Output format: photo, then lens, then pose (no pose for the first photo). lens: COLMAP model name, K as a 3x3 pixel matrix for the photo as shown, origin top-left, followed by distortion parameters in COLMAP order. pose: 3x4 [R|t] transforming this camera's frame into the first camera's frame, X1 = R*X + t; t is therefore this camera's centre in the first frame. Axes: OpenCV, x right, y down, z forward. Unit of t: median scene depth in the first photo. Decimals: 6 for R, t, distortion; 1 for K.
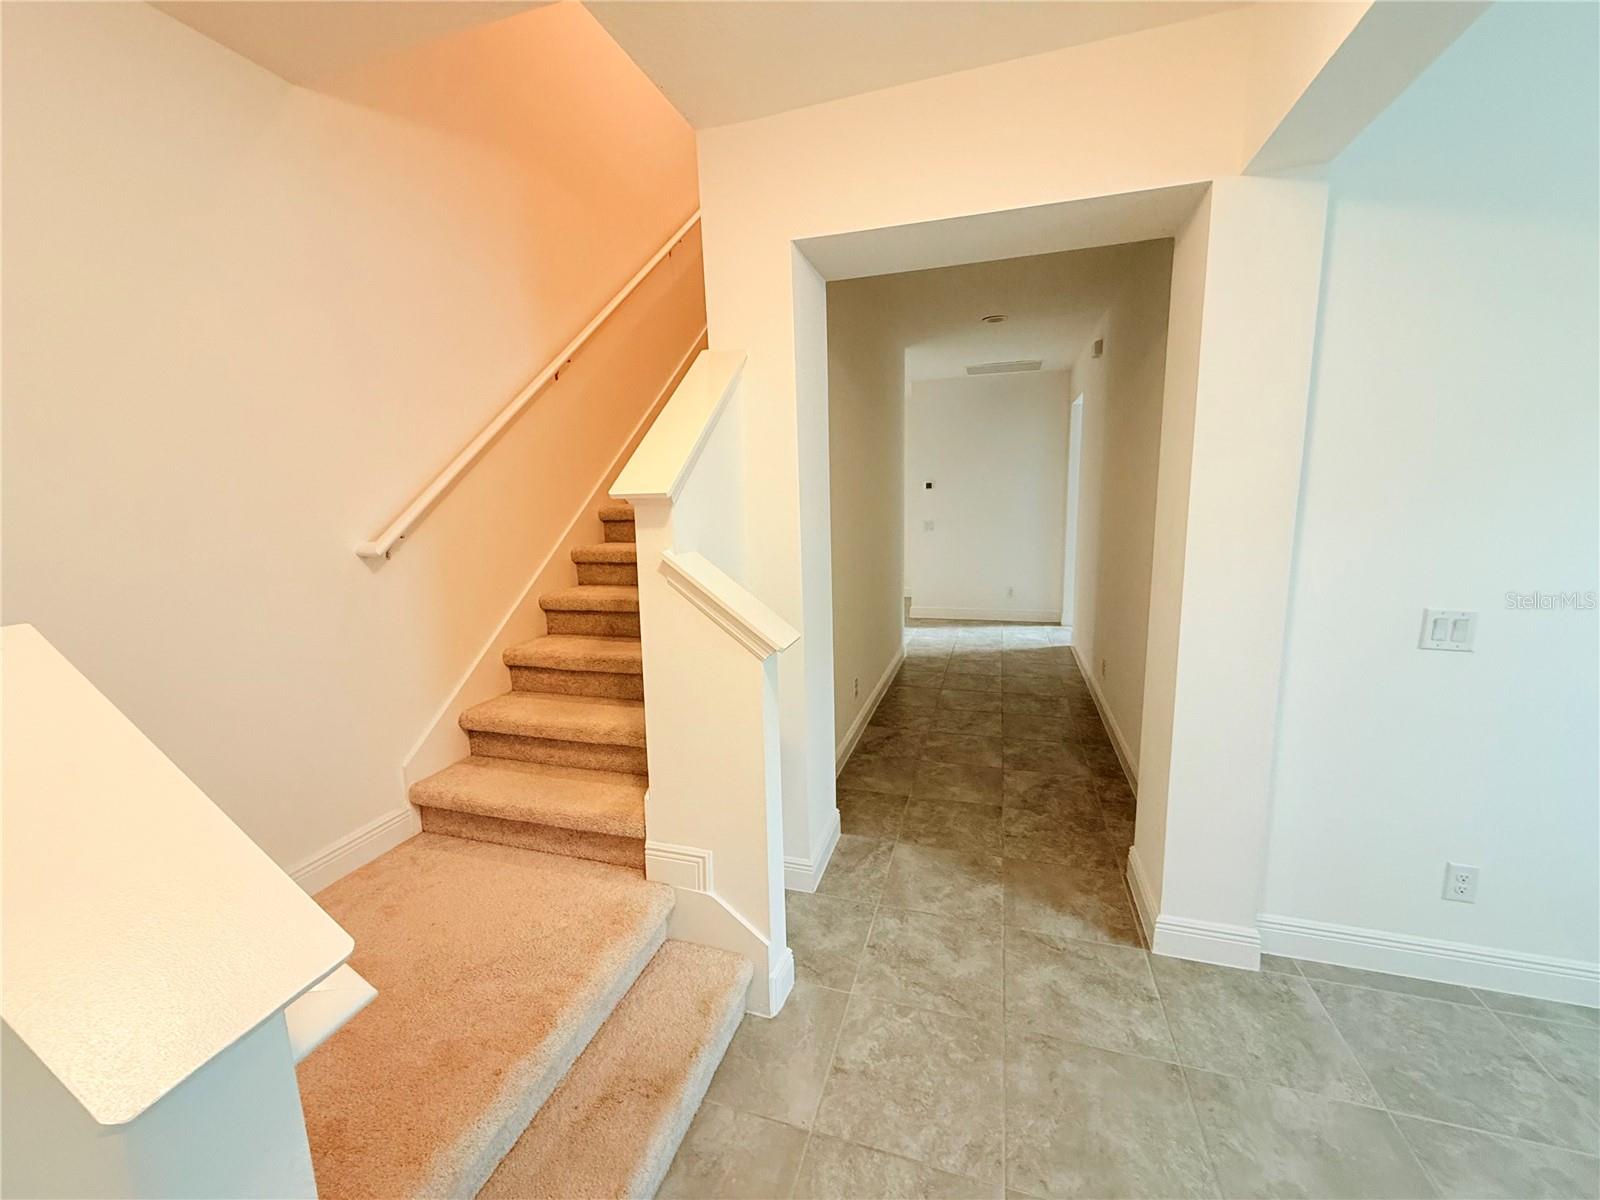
lens RADIAL K [[638.8, 0, 793.0], [0, 638.8, 598.9], [0, 0, 1]] dist [0.001494, -0.000086]
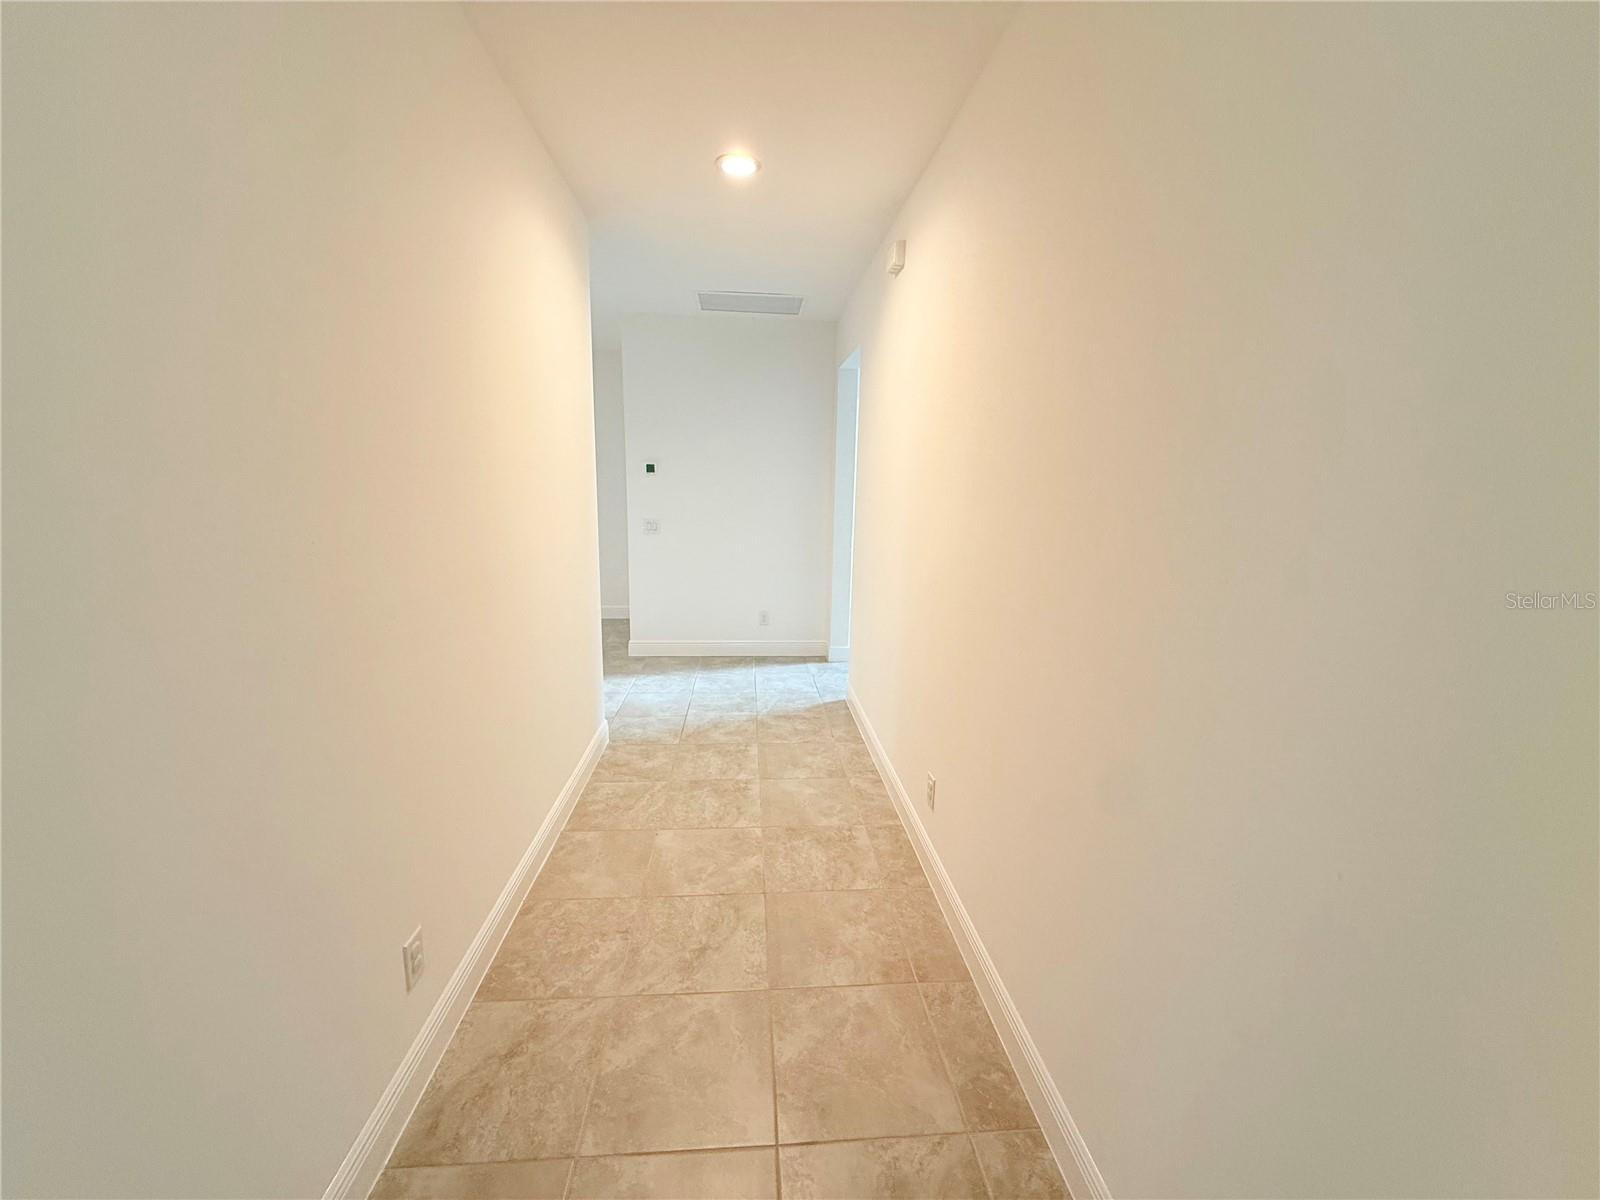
lens RADIAL K [[638.8, 0, 793.0], [0, 638.8, 598.9], [0, 0, 1]] dist [0.001494, -0.000086]
pose [[0.926646, -0.024170, 0.375157, 0.153202], [0.018463, 0.999653, 0.018801, -0.075996], [-0.375481, -0.010496, 0.926771, 0.493114]]
